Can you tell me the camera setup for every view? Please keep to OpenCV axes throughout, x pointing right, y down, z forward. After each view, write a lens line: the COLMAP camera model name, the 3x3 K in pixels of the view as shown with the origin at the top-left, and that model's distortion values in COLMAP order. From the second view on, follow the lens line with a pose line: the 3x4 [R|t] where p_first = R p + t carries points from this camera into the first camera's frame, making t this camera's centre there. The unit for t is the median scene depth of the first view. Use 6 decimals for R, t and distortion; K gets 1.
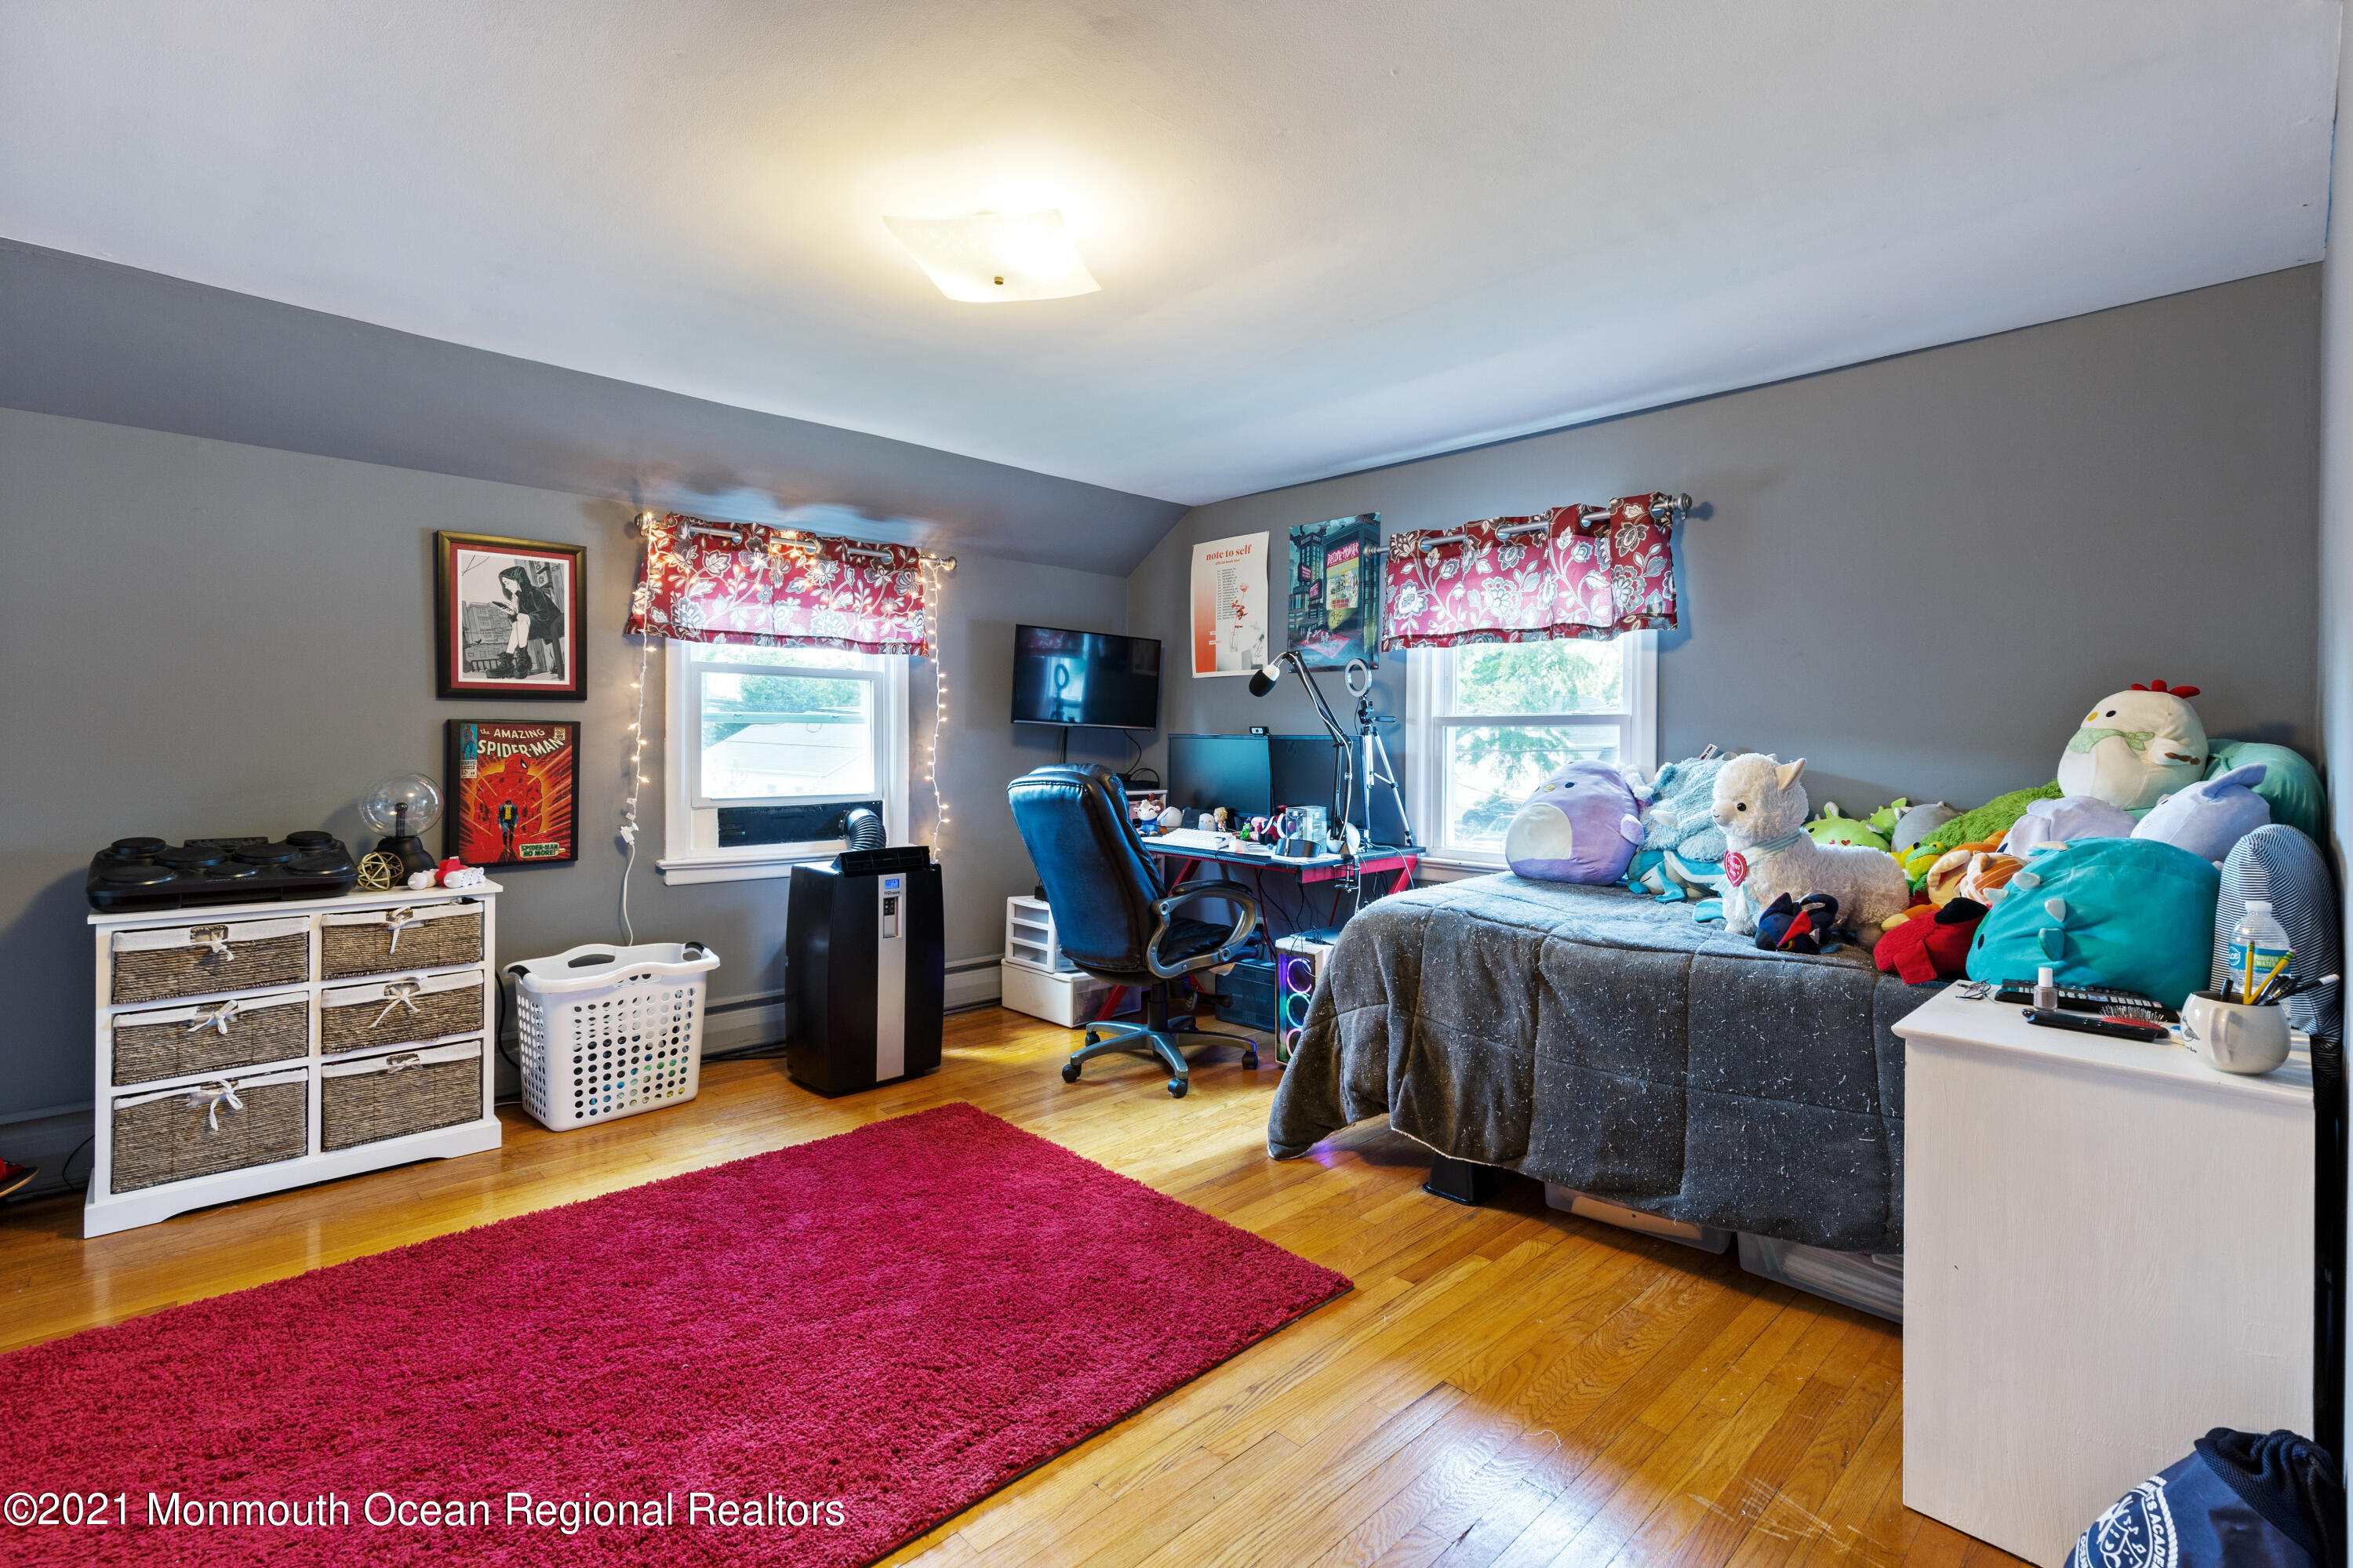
lens RADIAL K [[1077.7, 0, 1203.8], [0, 1077.7, 748.1], [0, 0, 1]] dist [0.004190, 0.000565]
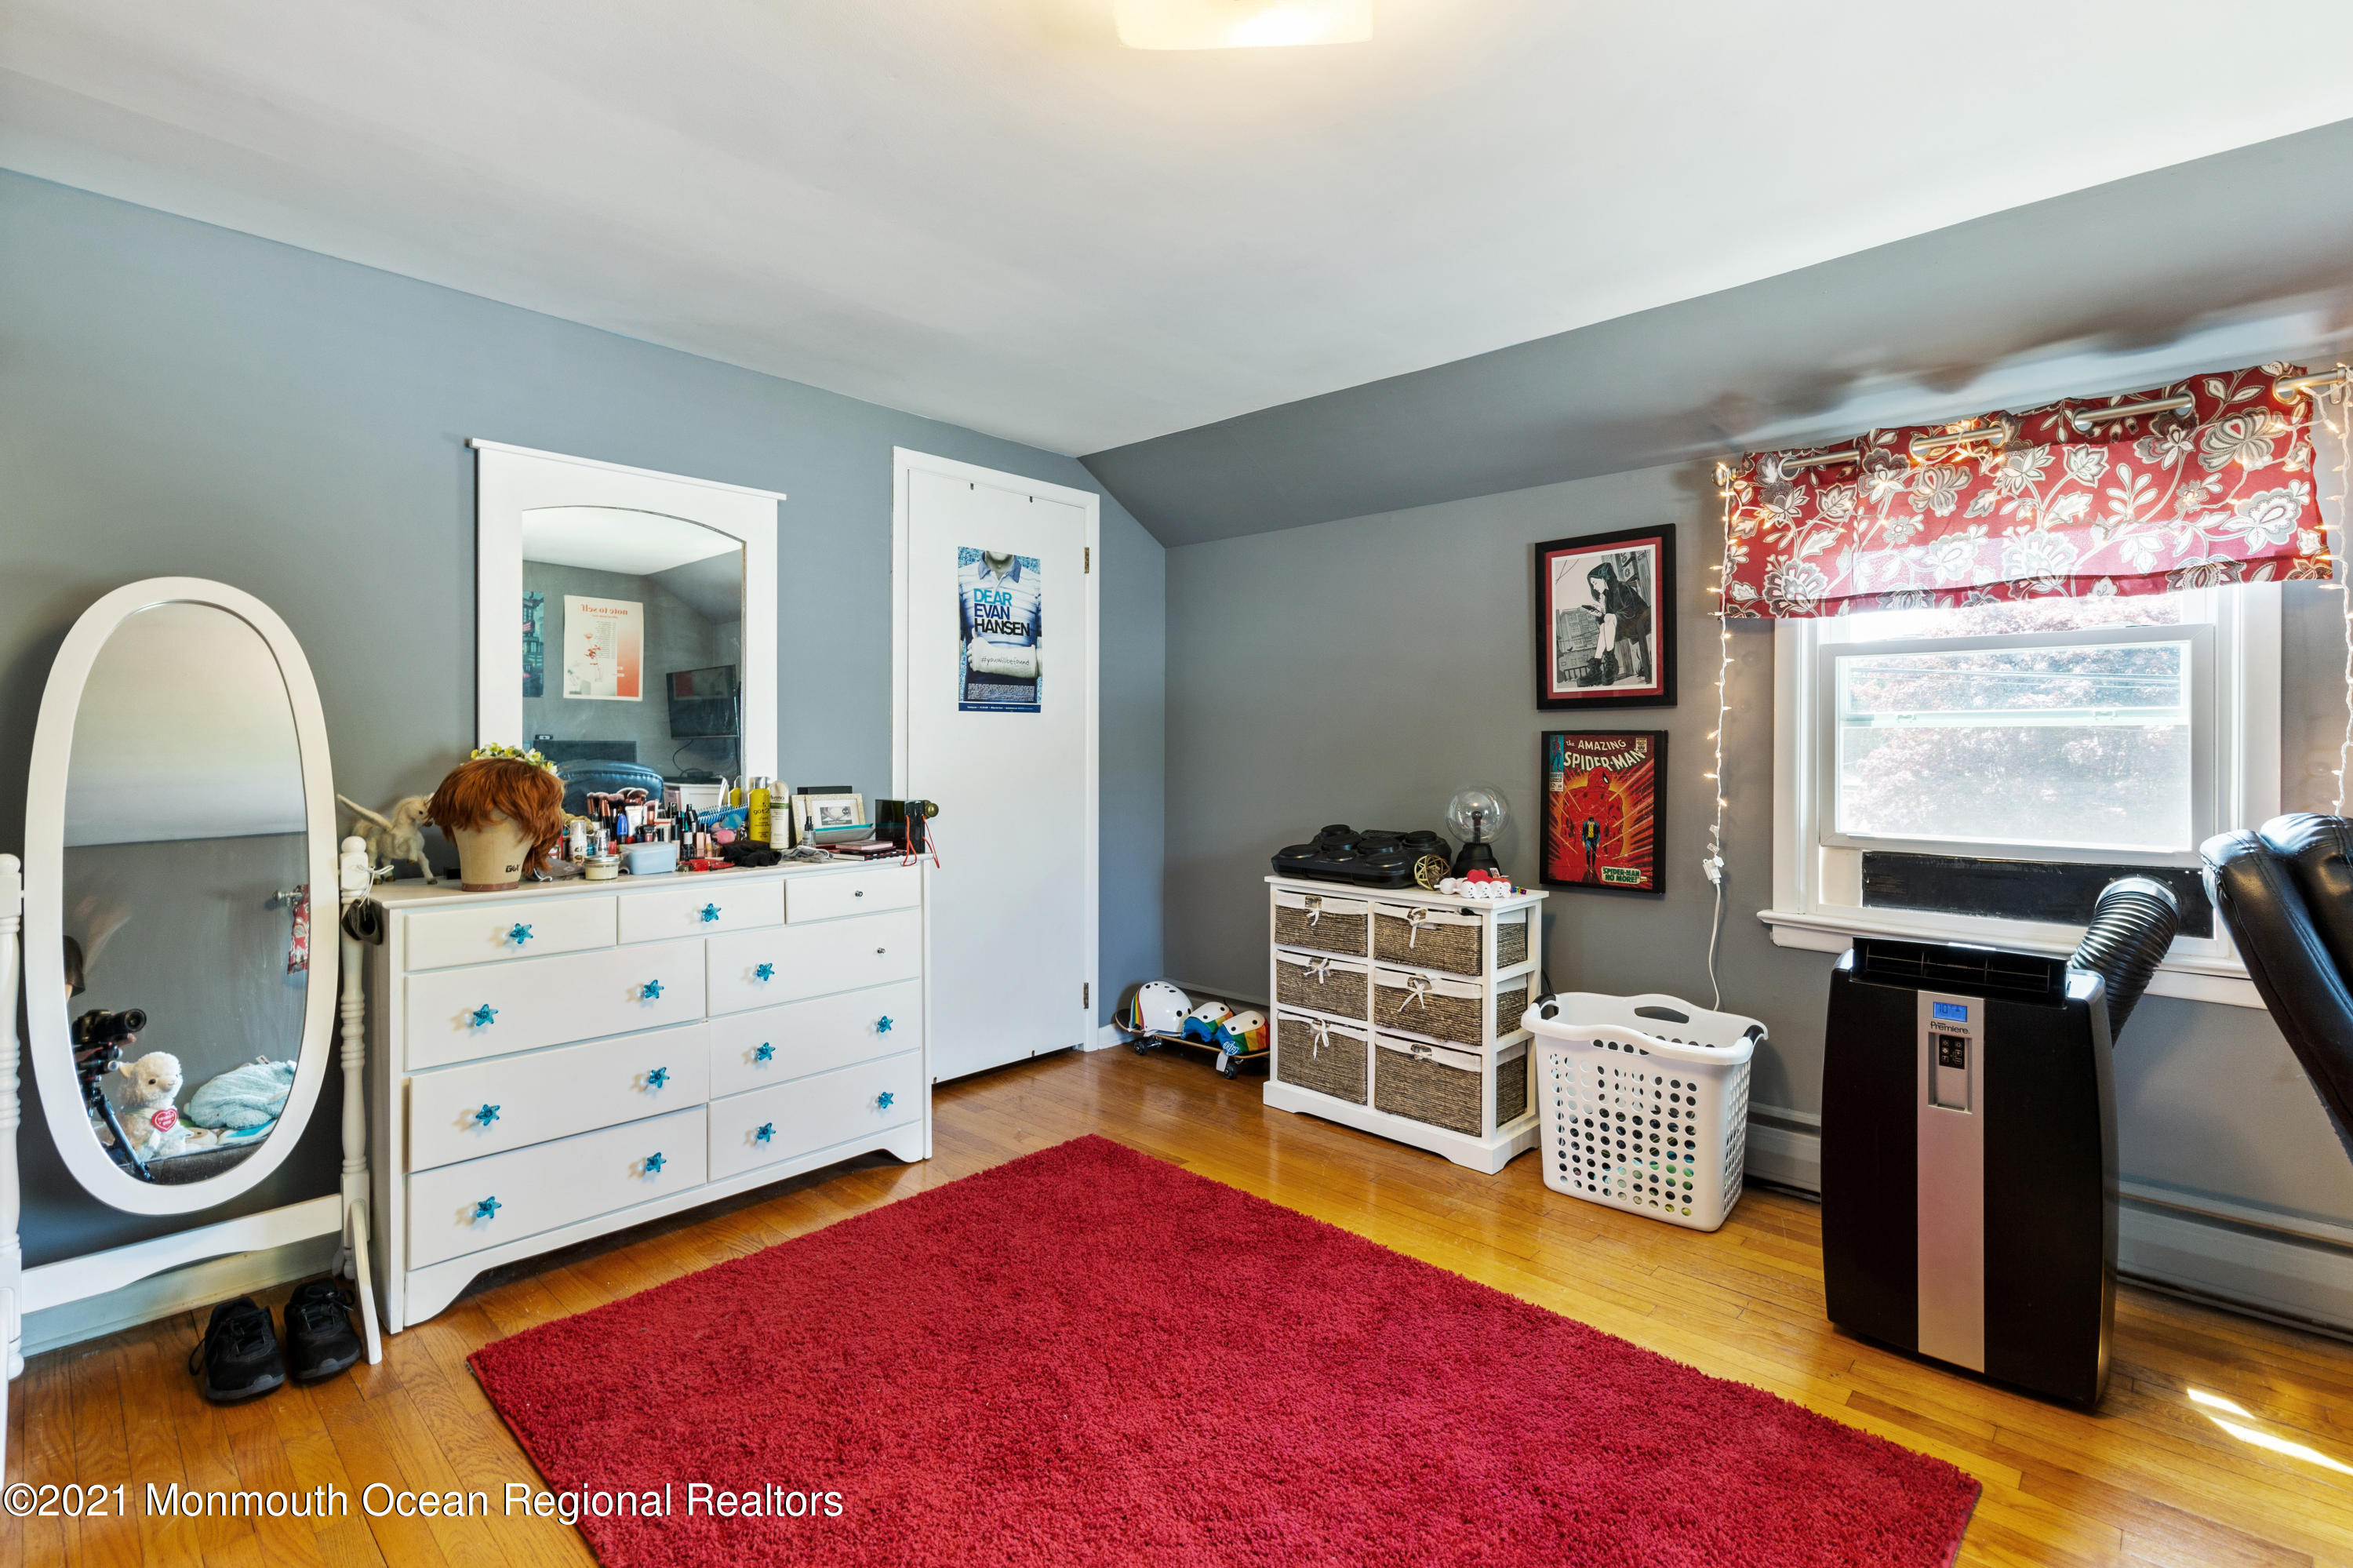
lens RADIAL K [[1077.7, 0, 1203.8], [0, 1077.7, 748.1], [0, 0, 1]] dist [0.004190, 0.000565]
pose [[0.033048, -0.003501, -0.999448, 0.266838], [-0.011140, 0.999930, -0.003871, -0.003491], [0.999392, 0.011262, 0.033007, 0.624880]]
